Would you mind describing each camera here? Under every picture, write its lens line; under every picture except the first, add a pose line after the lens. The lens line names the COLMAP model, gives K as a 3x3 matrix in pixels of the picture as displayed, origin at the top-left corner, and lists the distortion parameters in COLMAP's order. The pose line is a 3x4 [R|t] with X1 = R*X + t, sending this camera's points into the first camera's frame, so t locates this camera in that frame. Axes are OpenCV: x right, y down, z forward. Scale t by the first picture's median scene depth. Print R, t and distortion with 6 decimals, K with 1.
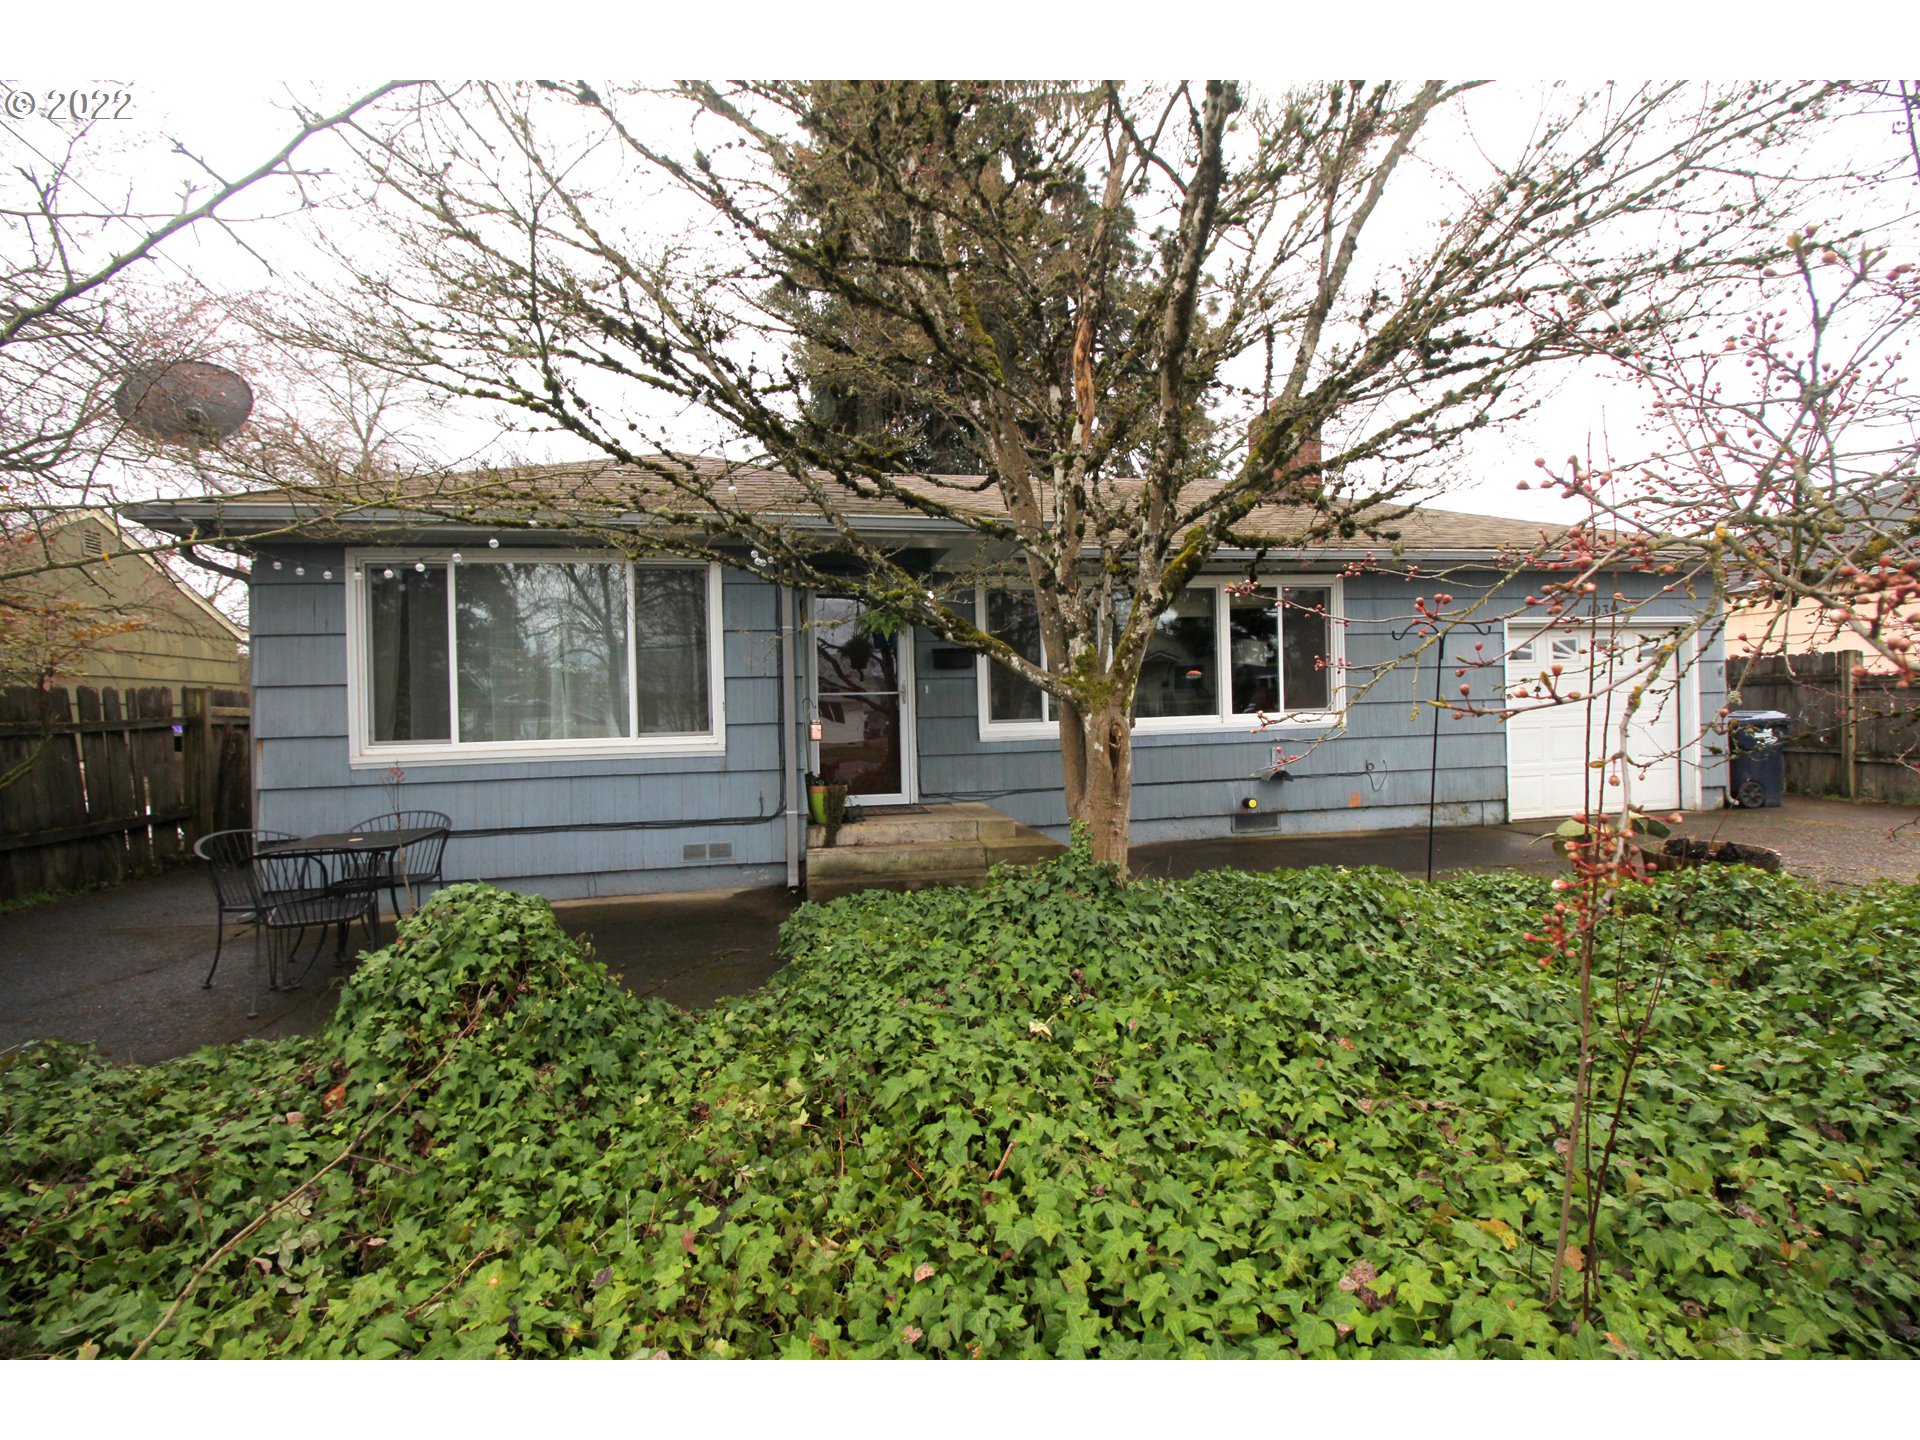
lens RADIAL K [[1014.8, 0, 966.9], [0, 1014.8, 709.7], [0, 0, 1]] dist [0.007764, -0.015793]
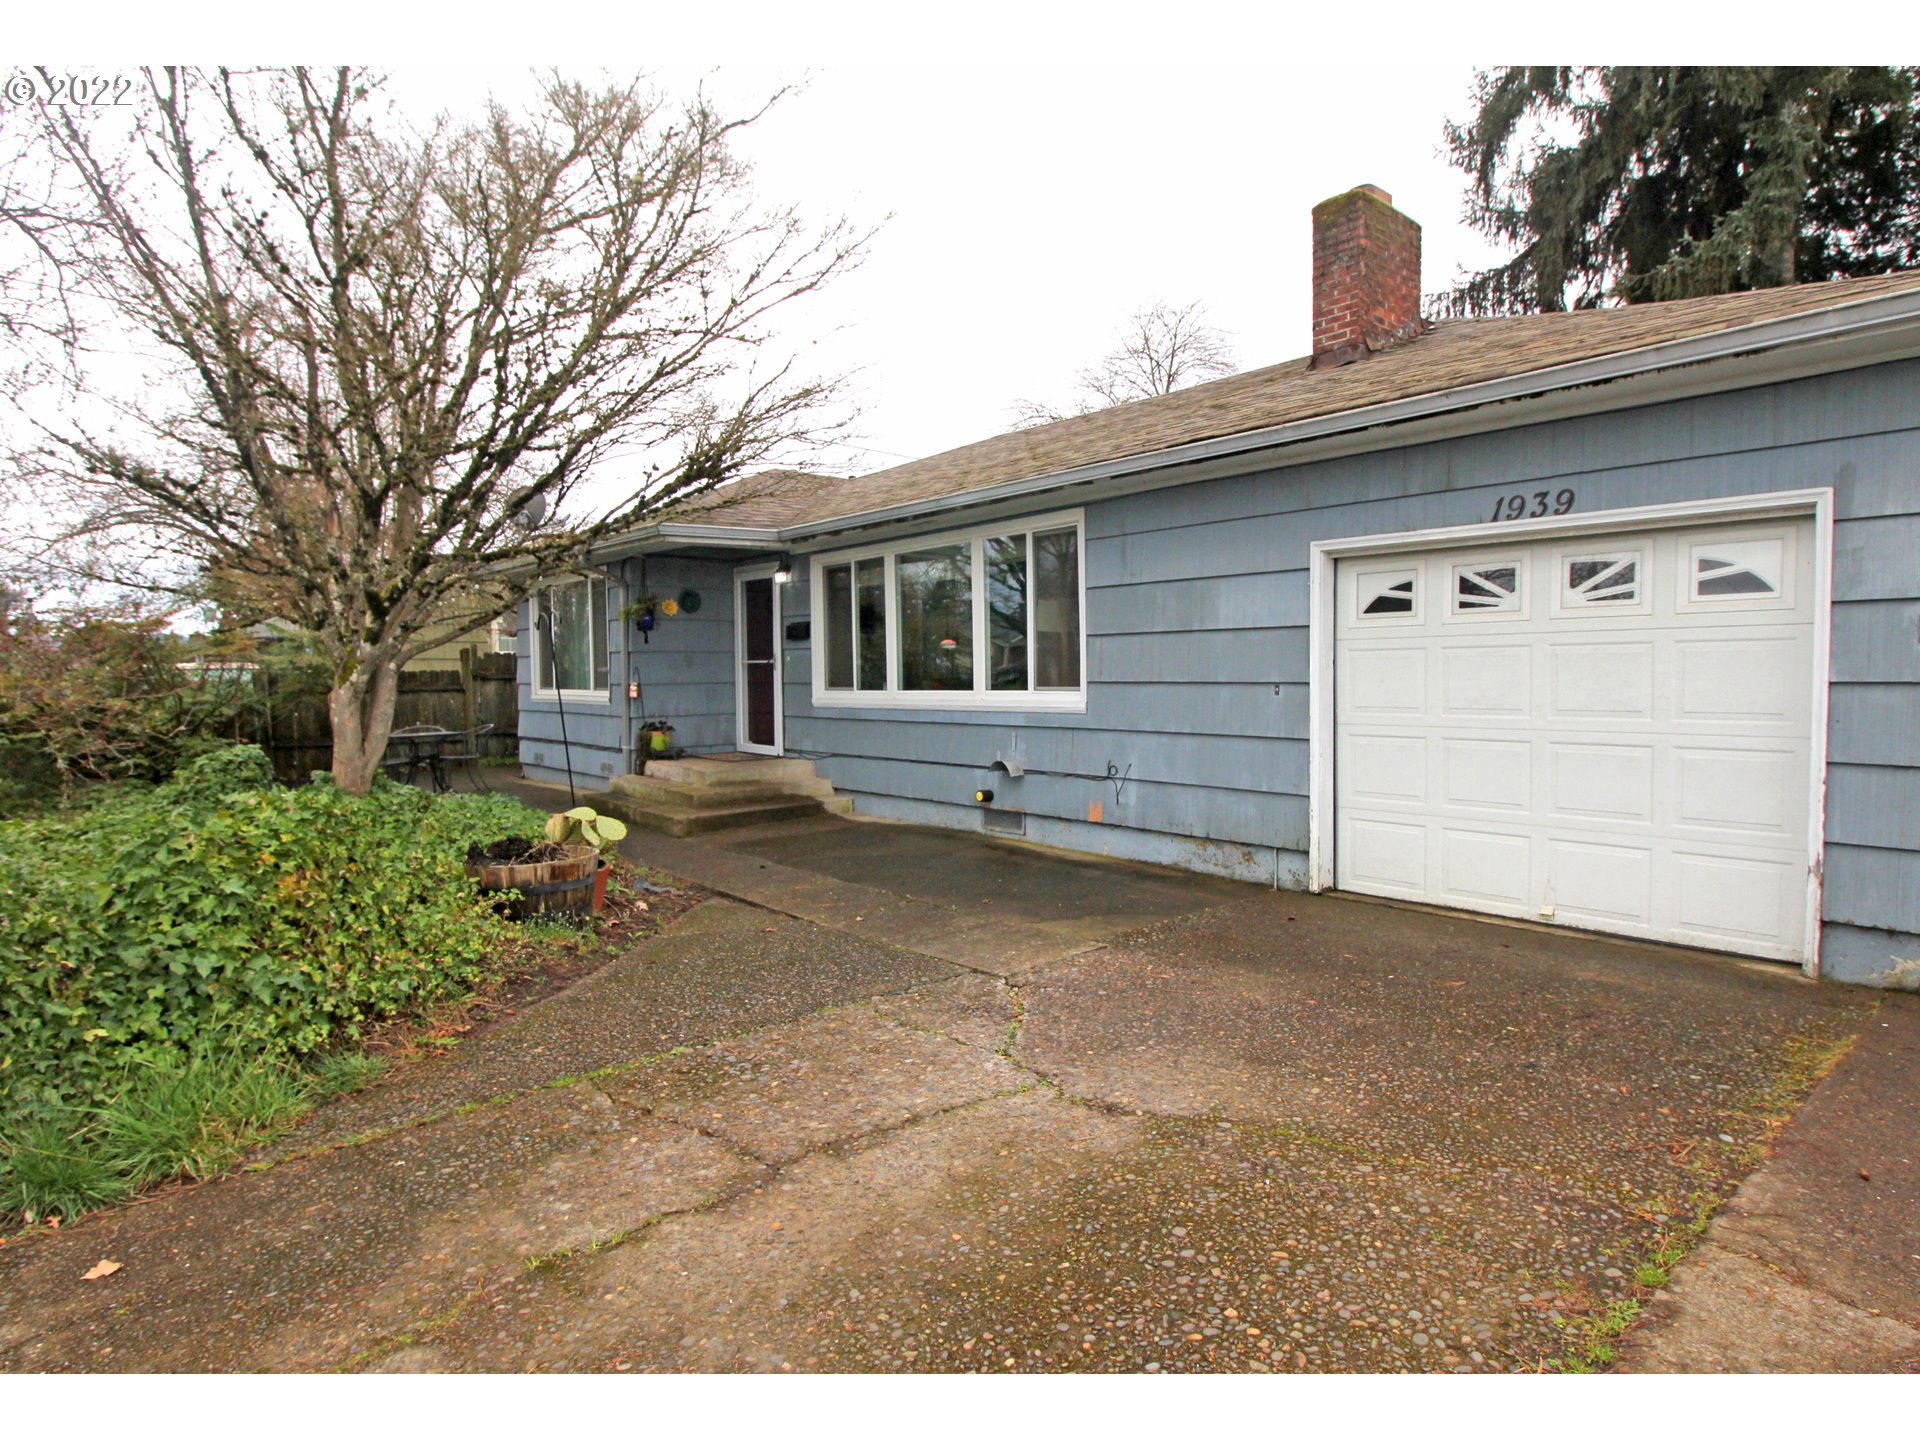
lens RADIAL K [[1014.8, 0, 966.9], [0, 1014.8, 709.7], [0, 0, 1]] dist [0.007764, -0.015793]
pose [[0.474126, 0.054215, -0.878786, 0.982423], [-0.003399, 0.998208, 0.059748, -0.030274], [0.880451, -0.025341, 0.473460, 0.565589]]
